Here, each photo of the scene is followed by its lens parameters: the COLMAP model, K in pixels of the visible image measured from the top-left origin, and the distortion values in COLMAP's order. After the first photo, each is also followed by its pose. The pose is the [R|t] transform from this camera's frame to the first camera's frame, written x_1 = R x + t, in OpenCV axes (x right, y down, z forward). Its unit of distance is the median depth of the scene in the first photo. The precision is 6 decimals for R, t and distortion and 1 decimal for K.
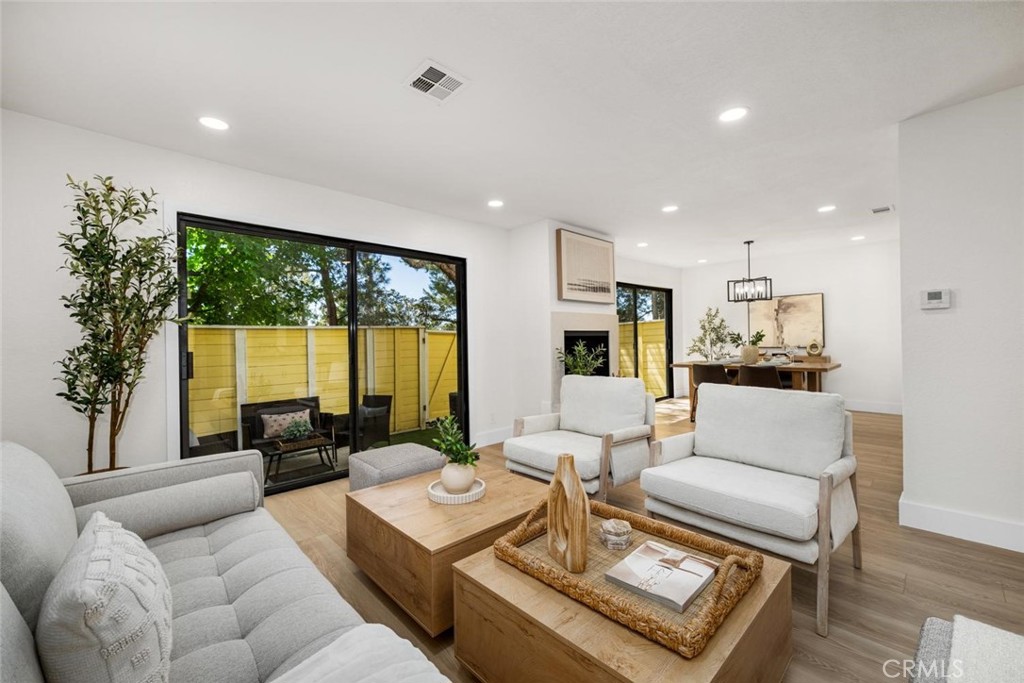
lens RADIAL K [[410.5, 0, 512.0], [0, 410.5, 341.5], [0, 0, 1]] dist [-0.001432, -0.000082]
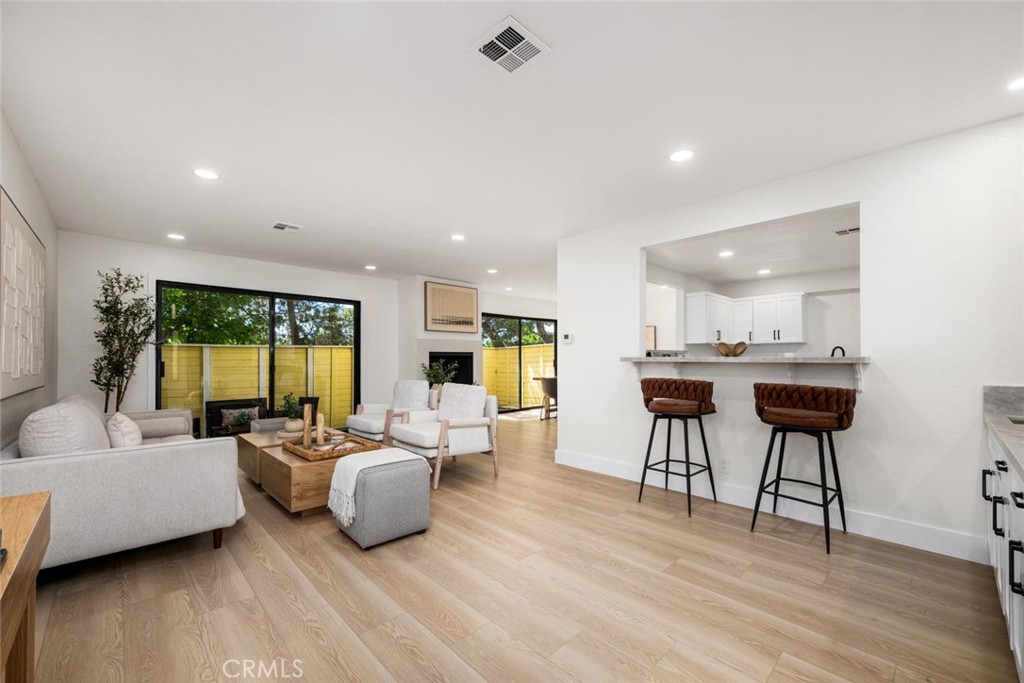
lens RADIAL K [[409.9, 0, 512.4], [0, 409.9, 358.0], [0, 0, 1]] dist [-0.000131, -0.000003]
pose [[0.999830, 0.014771, 0.011008, 0.411440], [-0.014712, 0.999877, -0.005395, -0.000859], [-0.011087, 0.005232, 0.999925, -0.456051]]
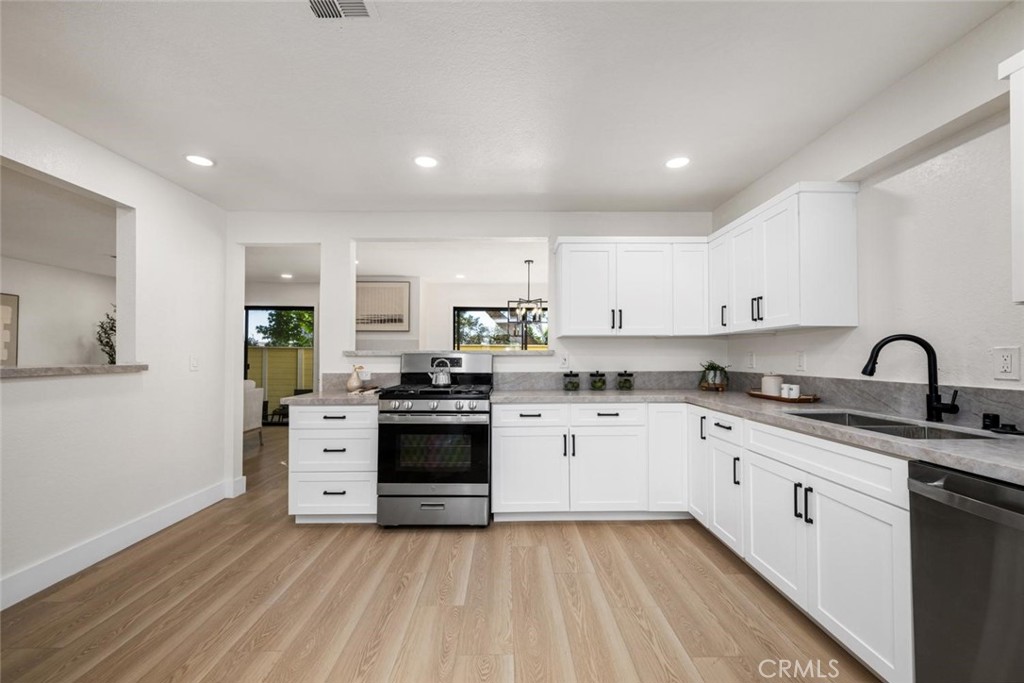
lens RADIAL K [[410.5, 0, 512.0], [0, 410.5, 341.5], [0, 0, 1]] dist [-0.001432, -0.000082]
pose [[0.729967, -0.002931, -0.683476, 1.524719], [-0.012241, 0.999774, -0.017362, -0.049886], [0.683372, 0.021040, 0.729767, 0.363803]]
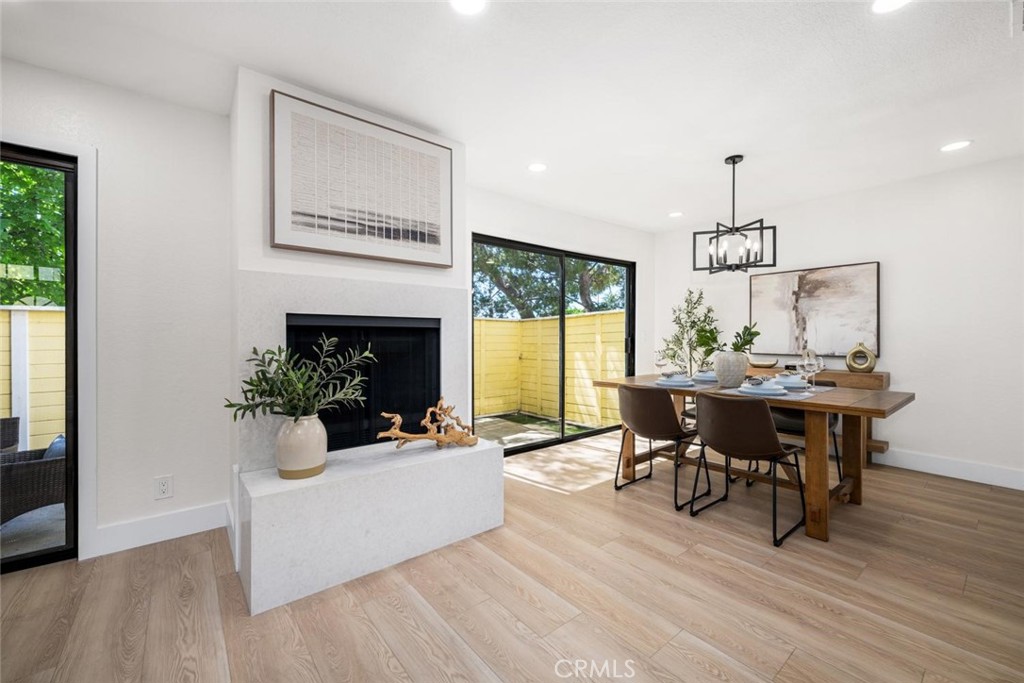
lens RADIAL K [[410.5, 0, 512.0], [0, 410.5, 341.5], [0, 0, 1]] dist [-0.001432, -0.000082]
pose [[0.996854, 0.019831, -0.076734, 0.425922], [-0.019272, 0.999782, 0.008018, -0.003298], [0.076876, -0.006514, 0.997019, 0.564642]]
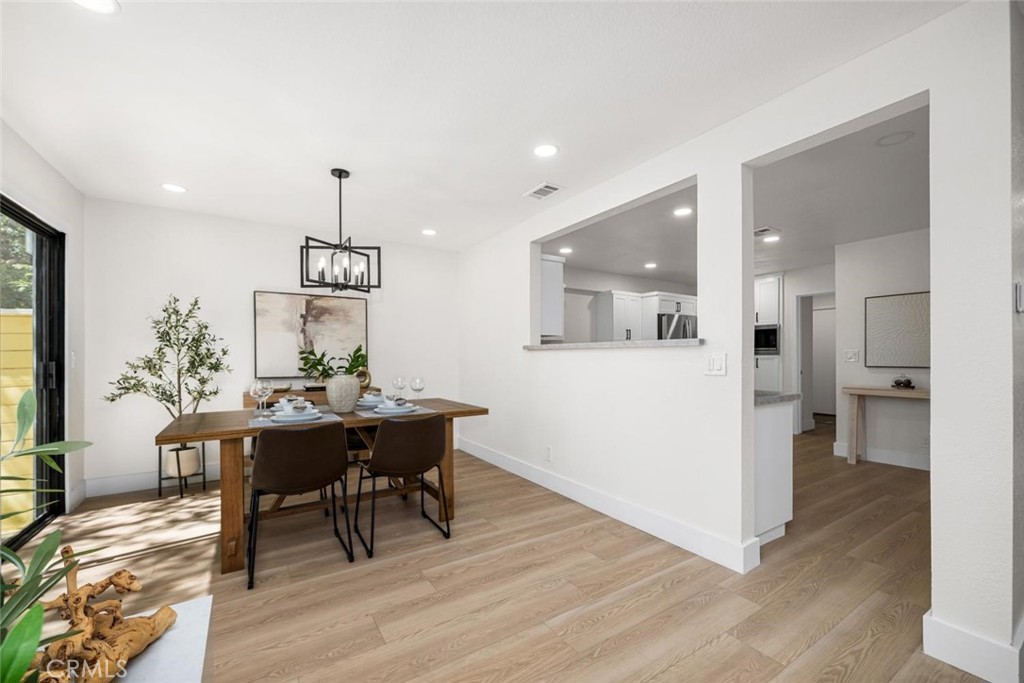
lens RADIAL K [[413.6, 0, 514.0], [0, 413.6, 359.5], [0, 0, 1]] dist [-0.000561, -0.000055]
pose [[0.184586, 0.013664, 0.982721, 0.146949], [0.006047, 0.999869, -0.015038, -0.001018], [-0.982798, 0.008718, 0.184479, 0.885476]]
